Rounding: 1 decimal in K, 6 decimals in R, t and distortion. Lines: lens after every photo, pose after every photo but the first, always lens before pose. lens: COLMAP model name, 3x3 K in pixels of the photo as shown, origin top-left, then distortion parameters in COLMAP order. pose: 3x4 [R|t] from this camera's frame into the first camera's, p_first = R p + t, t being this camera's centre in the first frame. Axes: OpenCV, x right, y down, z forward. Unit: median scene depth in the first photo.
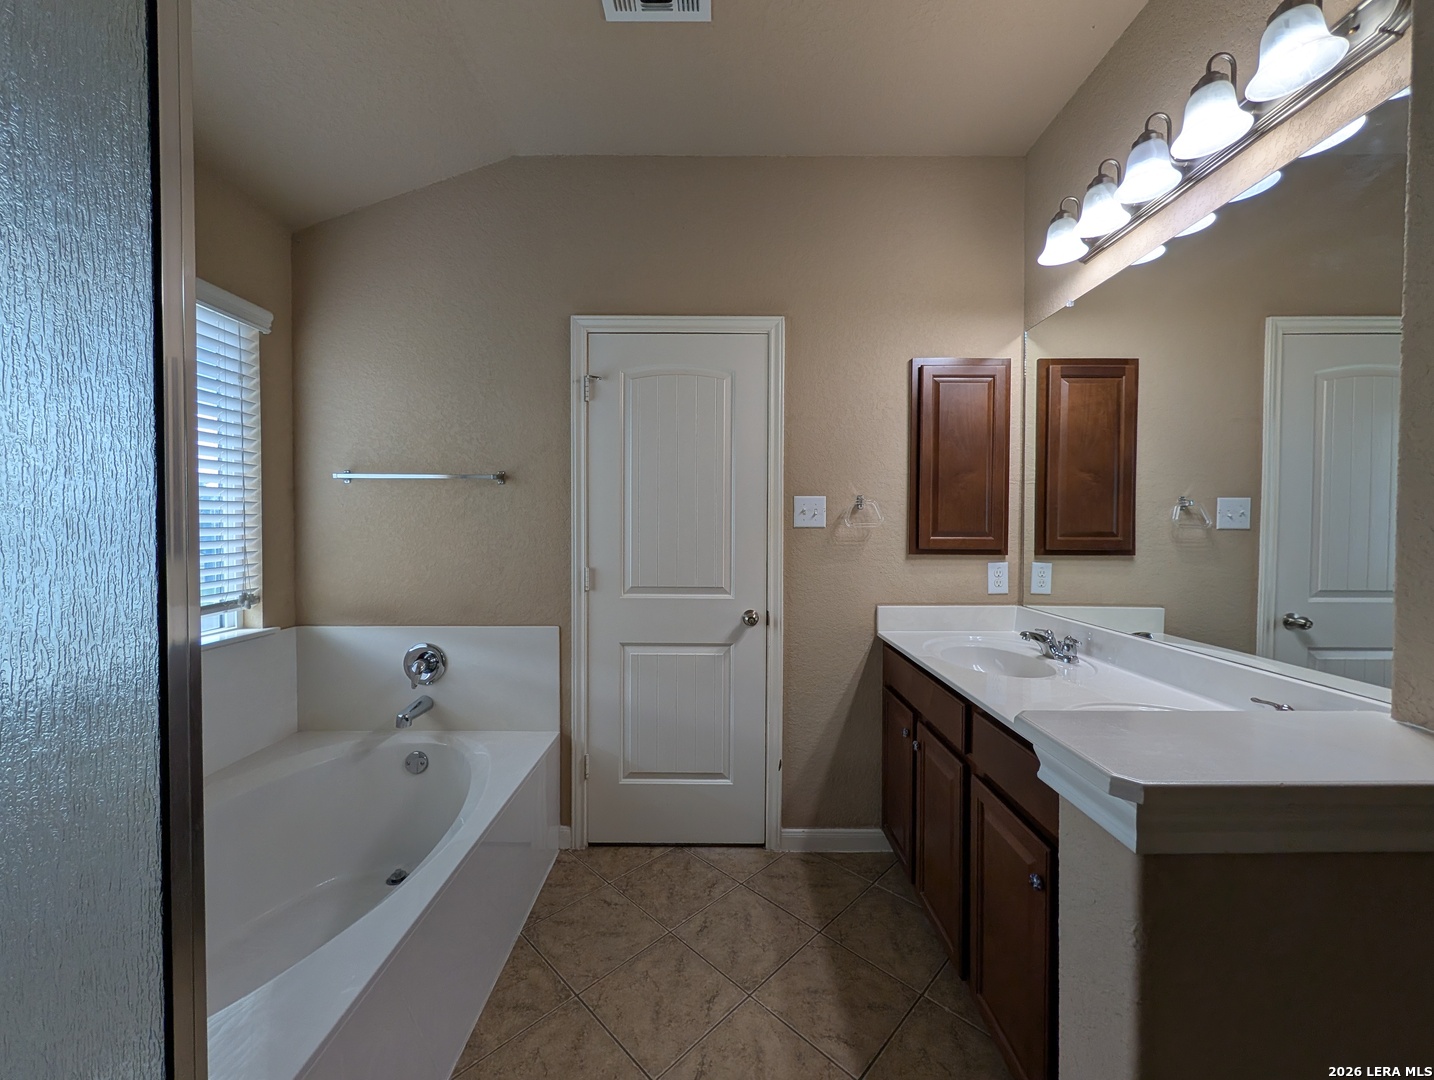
lens RADIAL K [[551.9, 0, 717.4], [0, 551.9, 536.0], [0, 0, 1]] dist [0.000992, 0.000027]
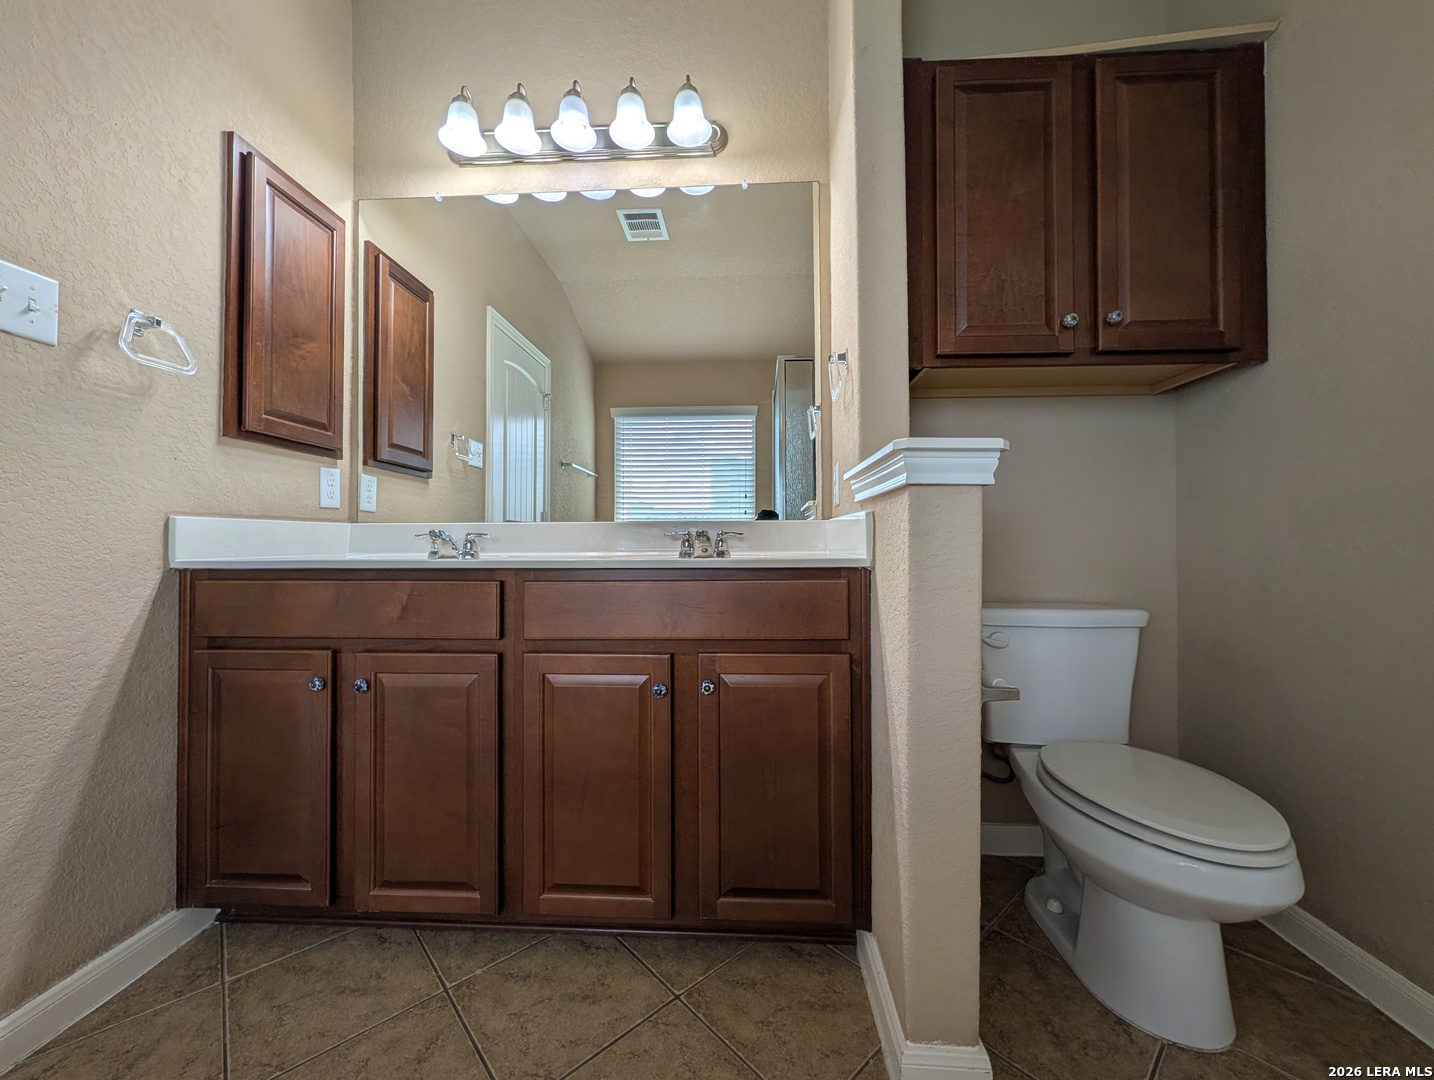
lens RADIAL K [[551.9, 0, 716.5], [0, 551.9, 536.2], [0, 0, 1]] dist [0.000992, 0.000027]
pose [[0.051235, 0.013311, 0.998598, -0.252728], [0.022578, 0.999640, -0.014483, 0.170494], [-0.998431, 0.023288, 0.050916, 0.412297]]
